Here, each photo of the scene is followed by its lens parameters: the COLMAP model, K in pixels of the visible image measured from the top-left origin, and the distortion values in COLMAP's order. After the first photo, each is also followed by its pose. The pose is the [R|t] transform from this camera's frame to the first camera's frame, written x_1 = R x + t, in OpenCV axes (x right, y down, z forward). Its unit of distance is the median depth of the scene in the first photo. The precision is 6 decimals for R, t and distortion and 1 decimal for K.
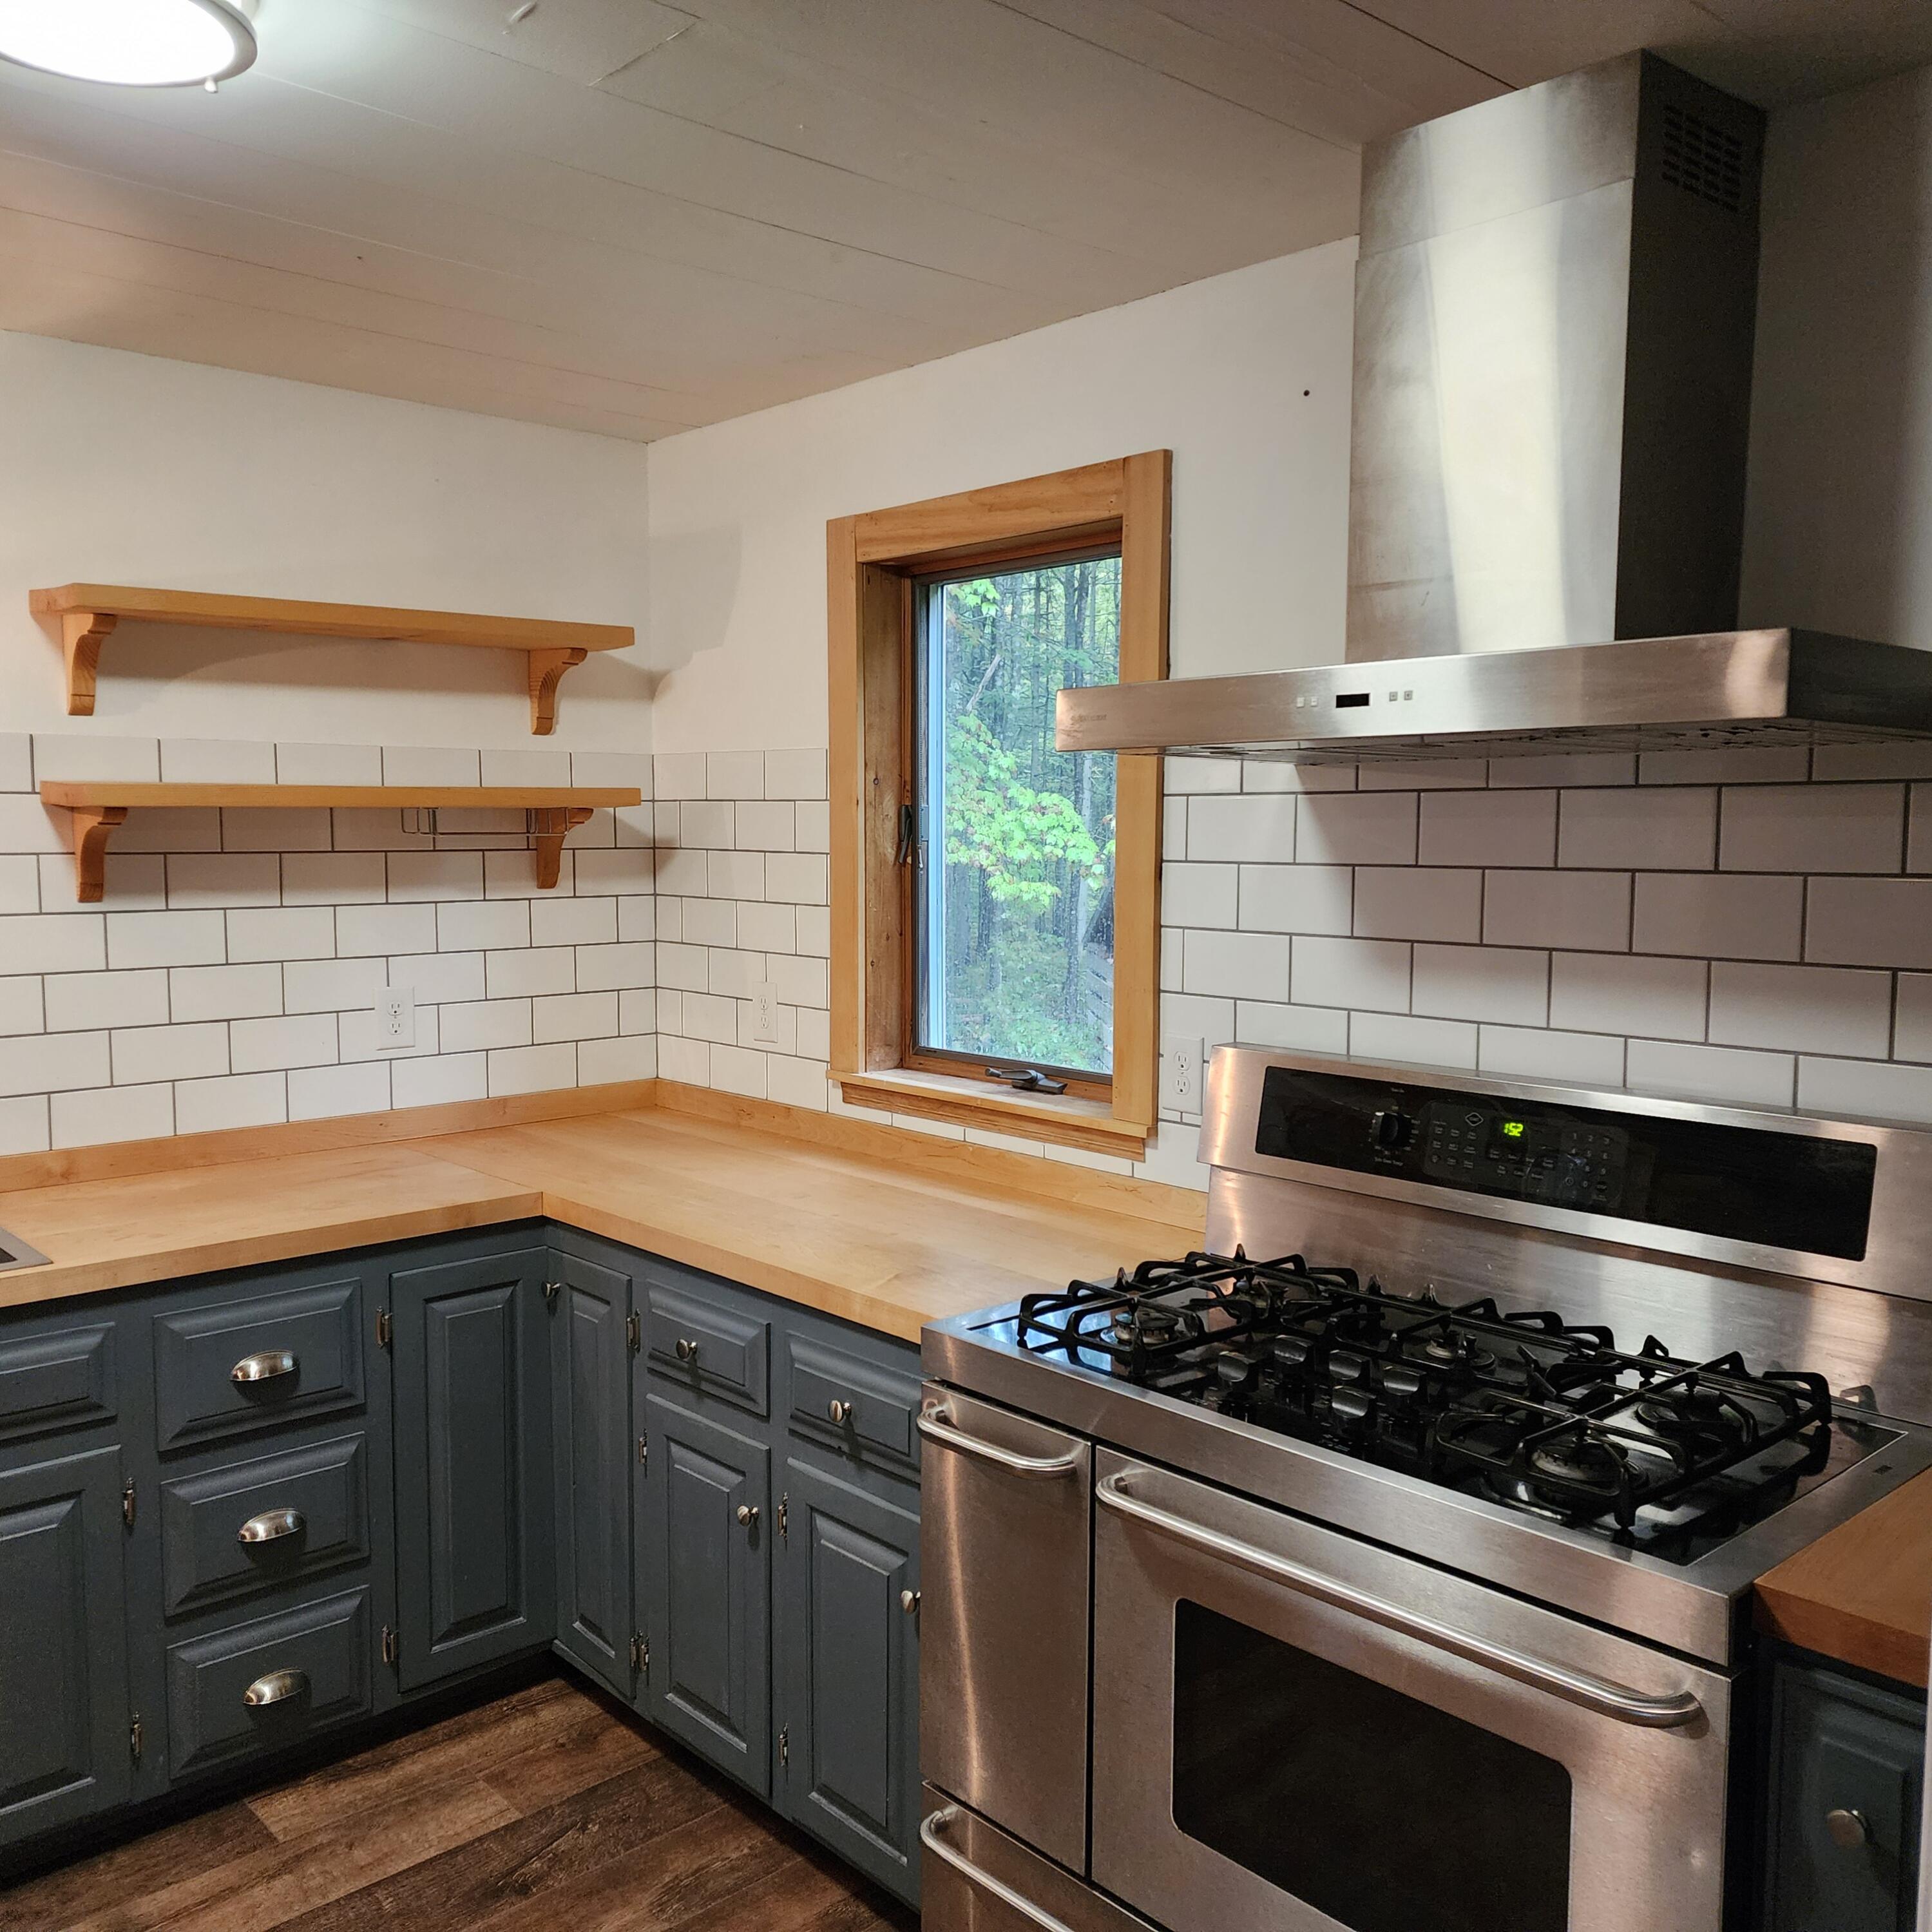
lens RADIAL K [[1715.8, 0, 962.3], [0, 1715.8, 971.5], [0, 0, 1]] dist [0.085051, -0.077421]
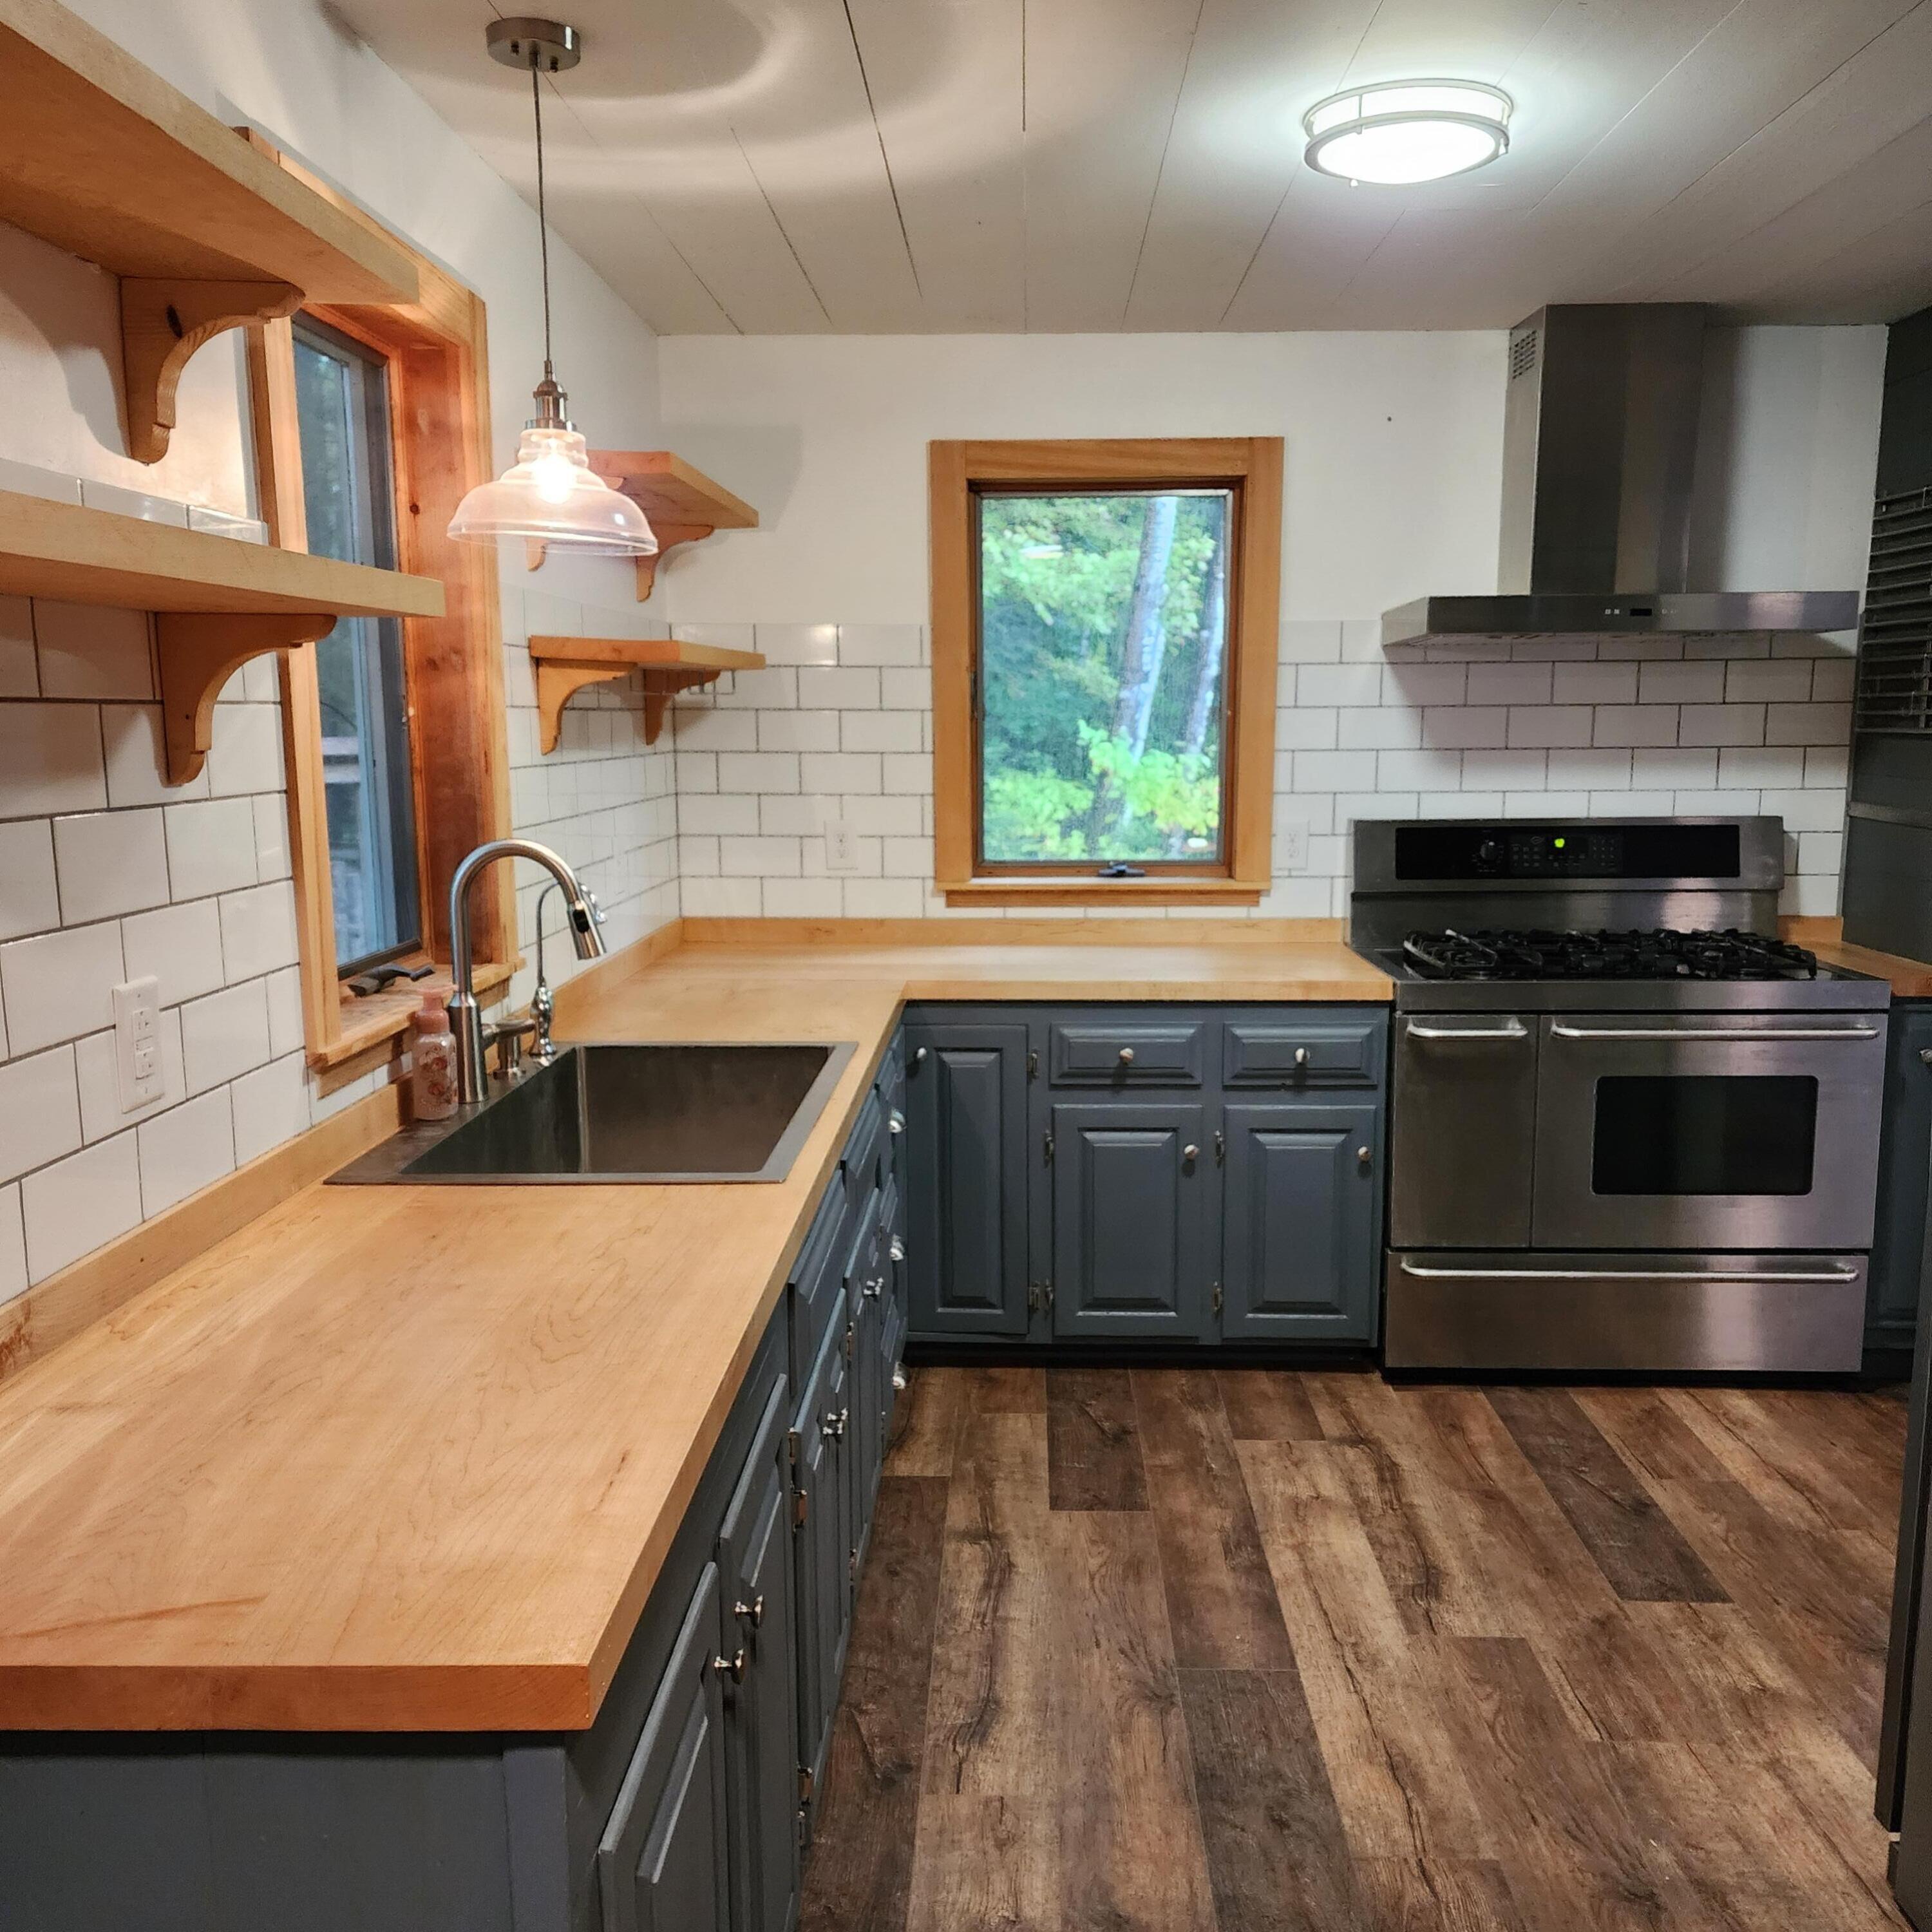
lens RADIAL K [[1715.8, 0, 1000.9], [0, 1715.8, 1009.4], [0, 0, 1]] dist [0.085051, -0.077421]
pose [[0.685498, -0.124152, 0.717412, -1.149621], [0.068210, 0.991971, 0.106491, 0.021748], [-0.724873, -0.024064, 0.688462, 0.100142]]
